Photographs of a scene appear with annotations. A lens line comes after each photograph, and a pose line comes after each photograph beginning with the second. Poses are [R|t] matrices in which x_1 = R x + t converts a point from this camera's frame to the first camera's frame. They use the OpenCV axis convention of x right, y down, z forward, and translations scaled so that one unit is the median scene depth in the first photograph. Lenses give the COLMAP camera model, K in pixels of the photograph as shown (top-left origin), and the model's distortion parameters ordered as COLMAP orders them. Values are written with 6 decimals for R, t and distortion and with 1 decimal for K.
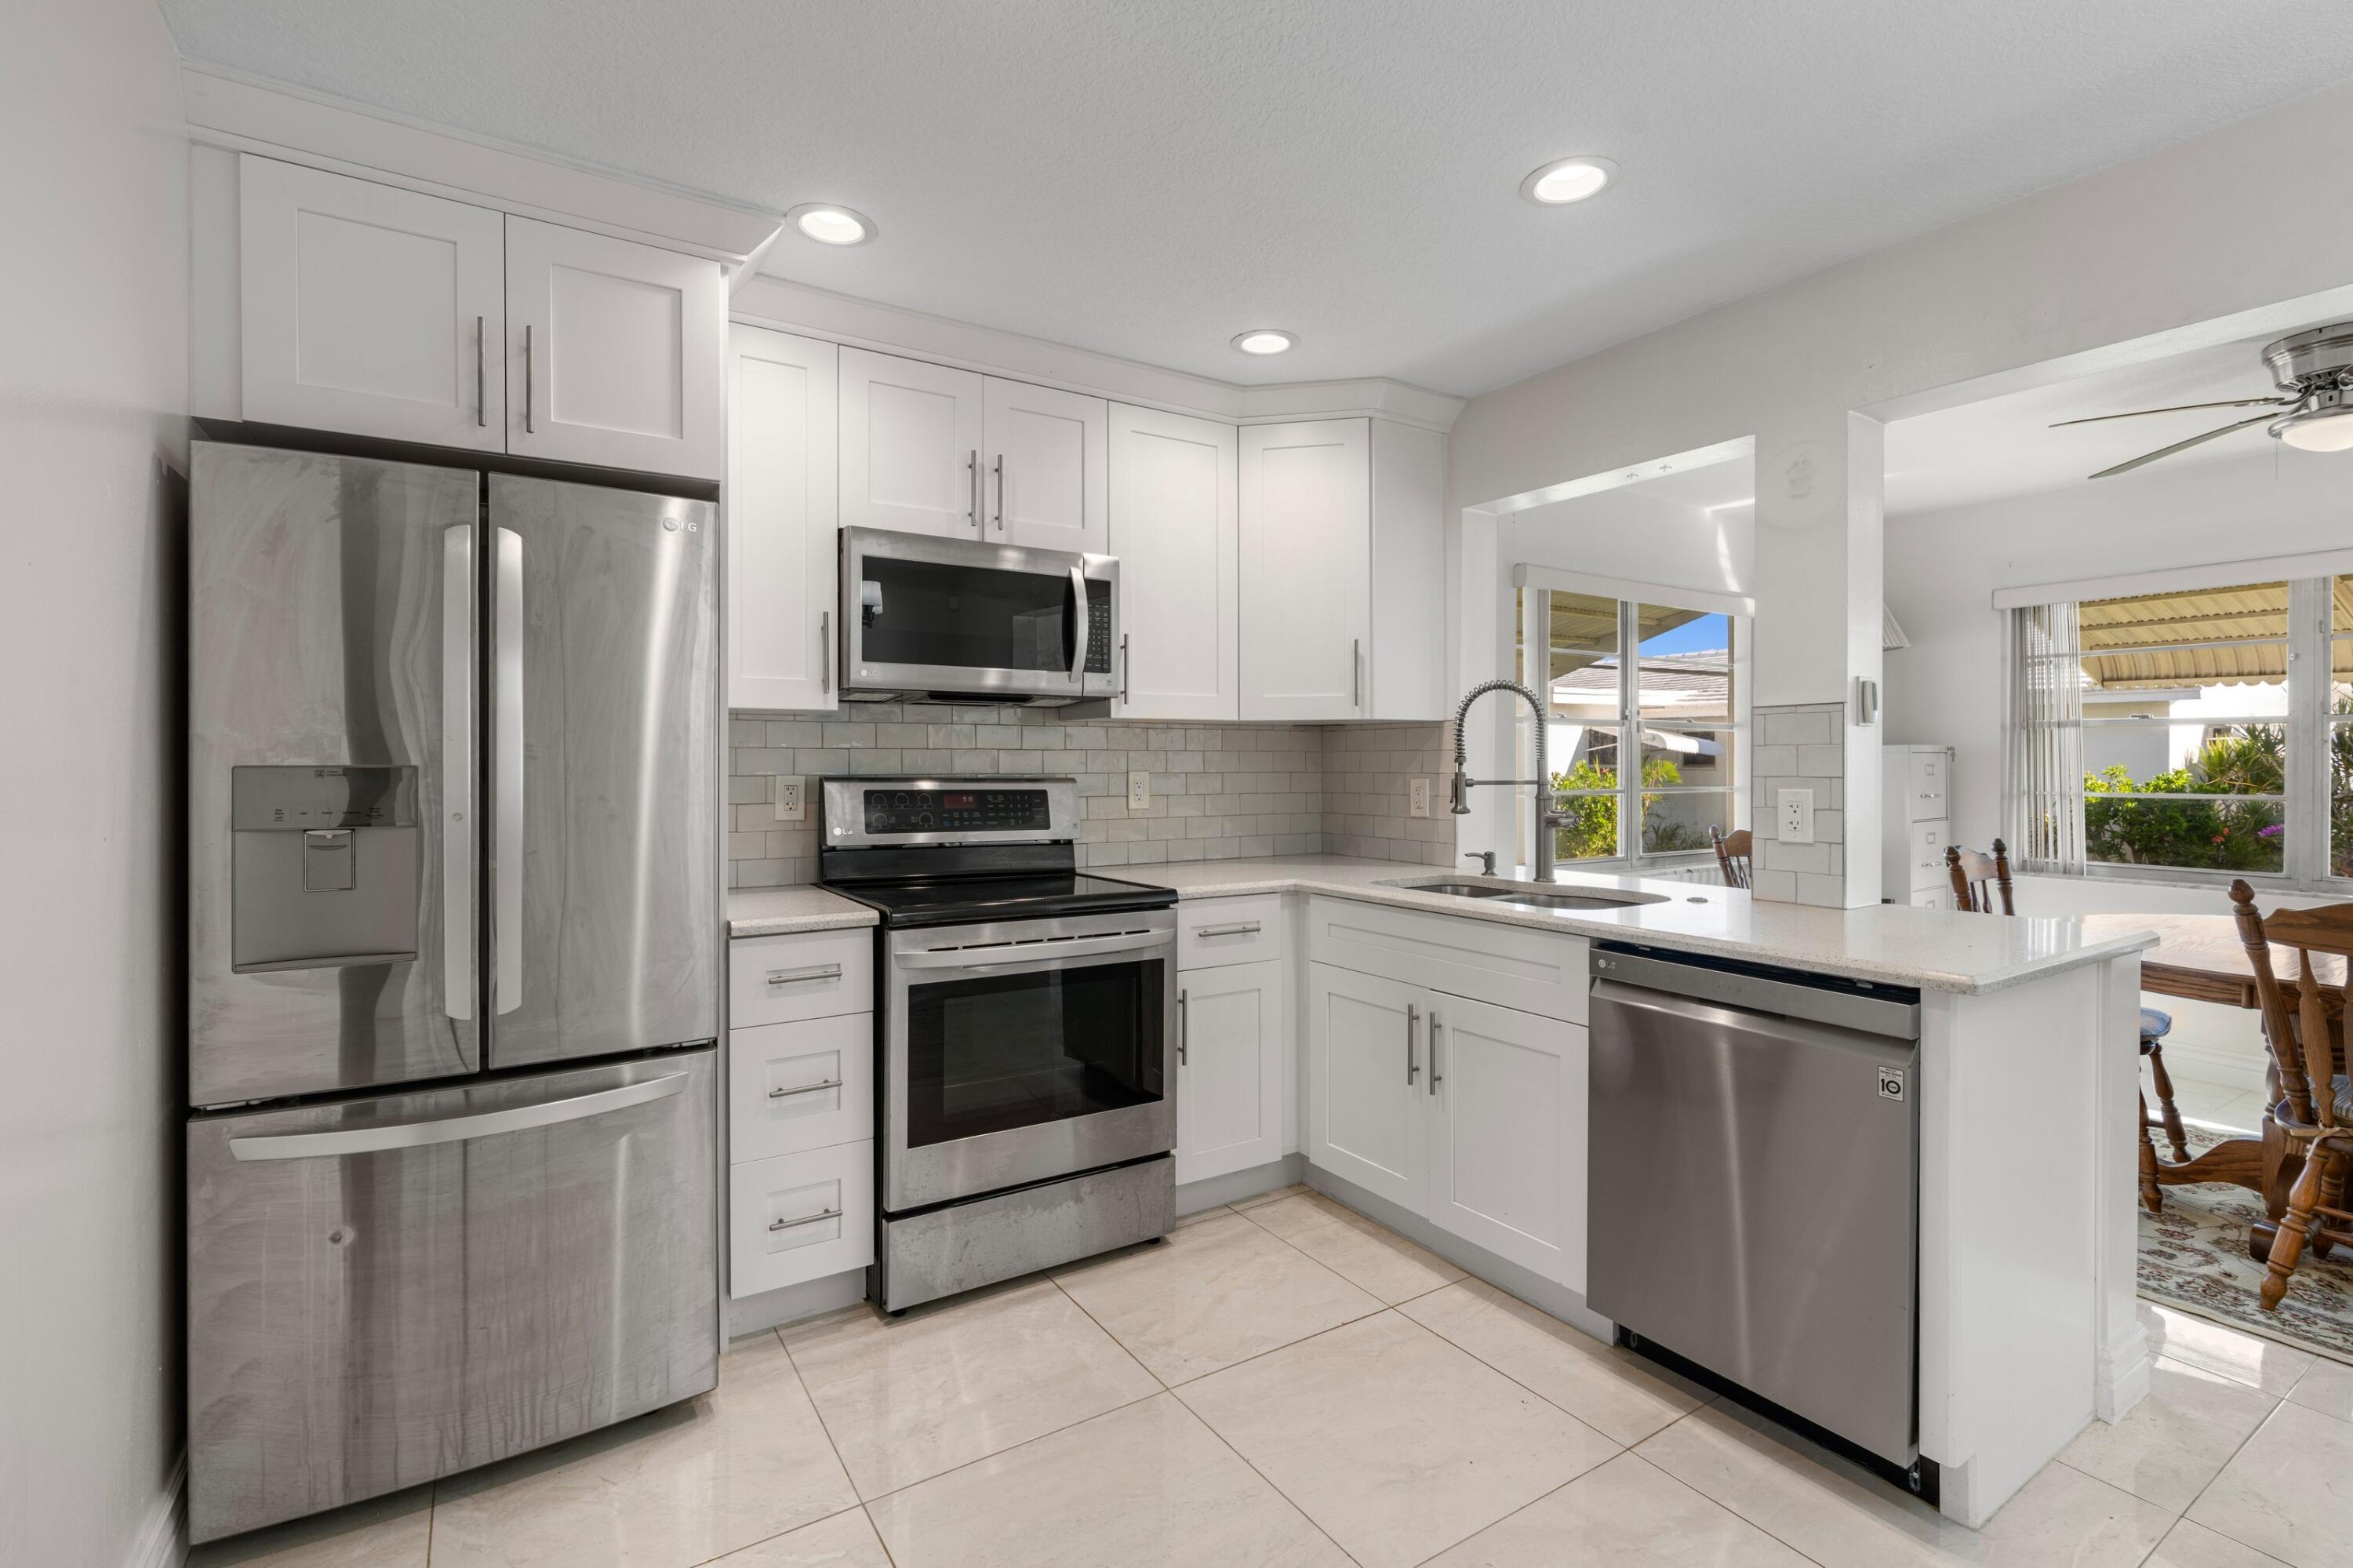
lens RADIAL K [[1068.0, 0, 1177.3], [0, 1068.0, 760.8], [0, 0, 1]] dist [-0.002733, 0.000508]
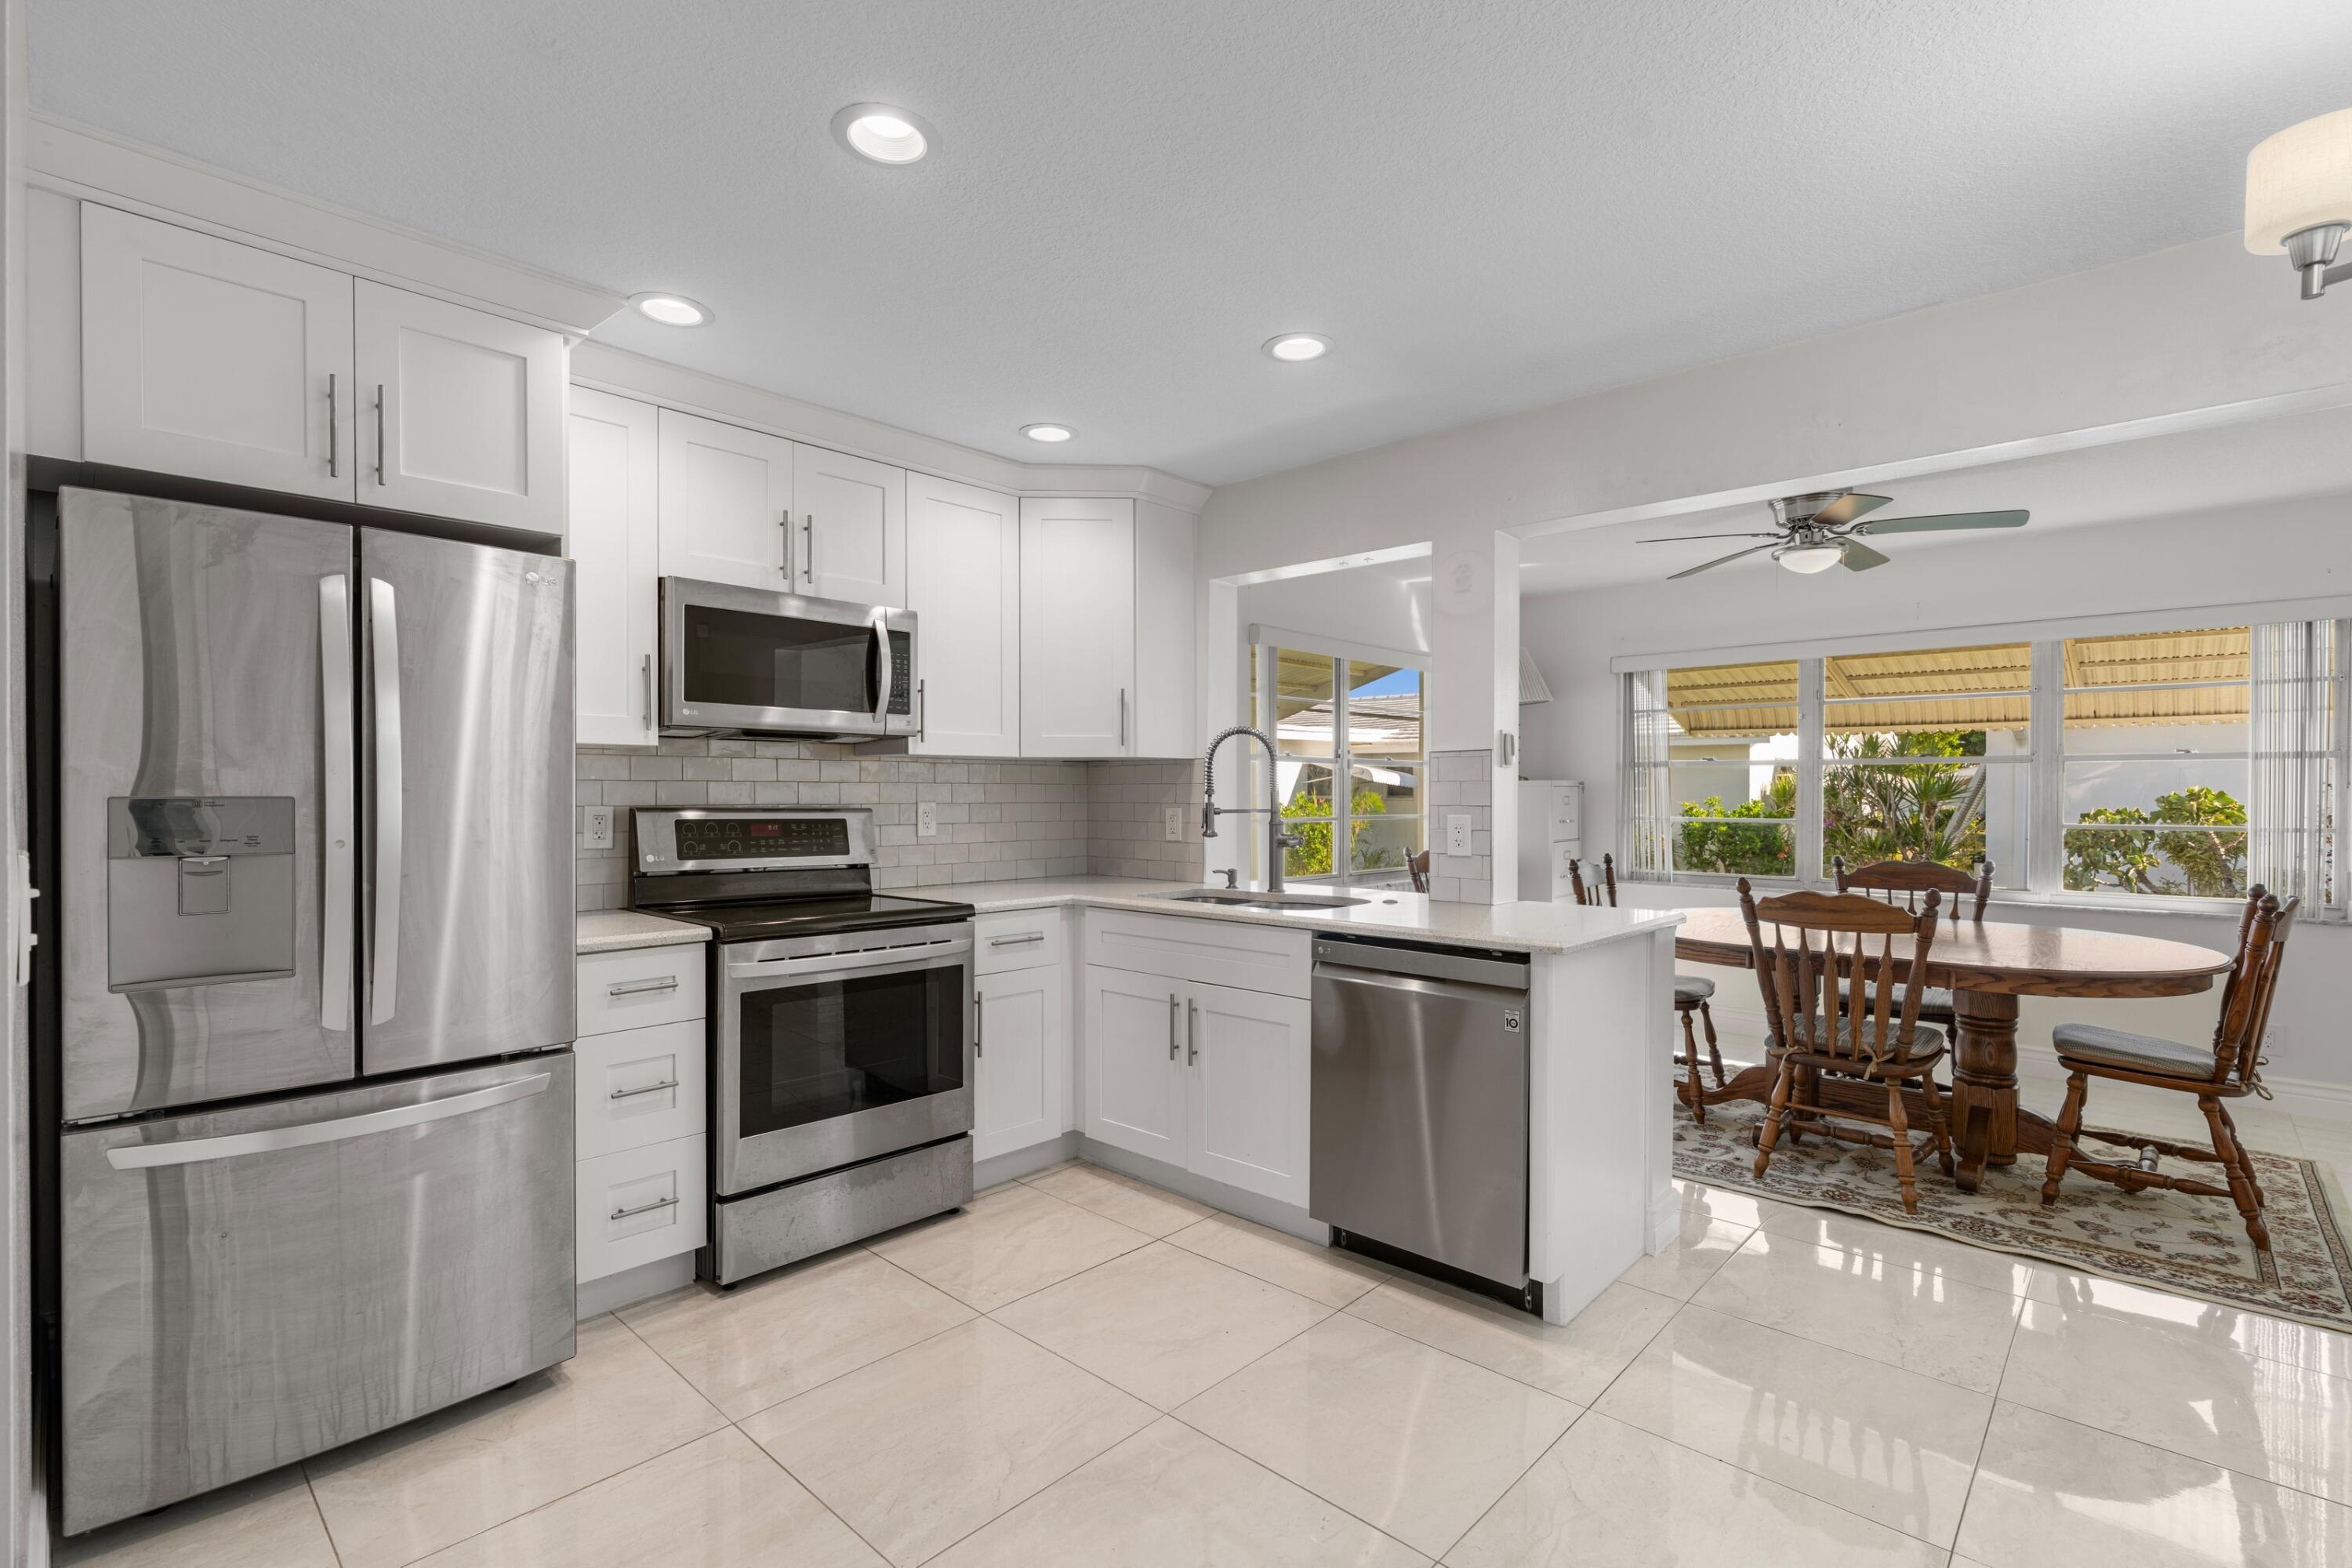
lens RADIAL K [[1067.5, 0, 1175.7], [0, 1067.5, 795.5], [0, 0, 1]] dist [-0.001890, 0.000626]
pose [[0.969986, 0.000430, 0.243158, -0.069843], [-0.001297, 0.999993, 0.003408, -0.001085], [-0.243155, -0.003621, 0.969981, -0.168907]]
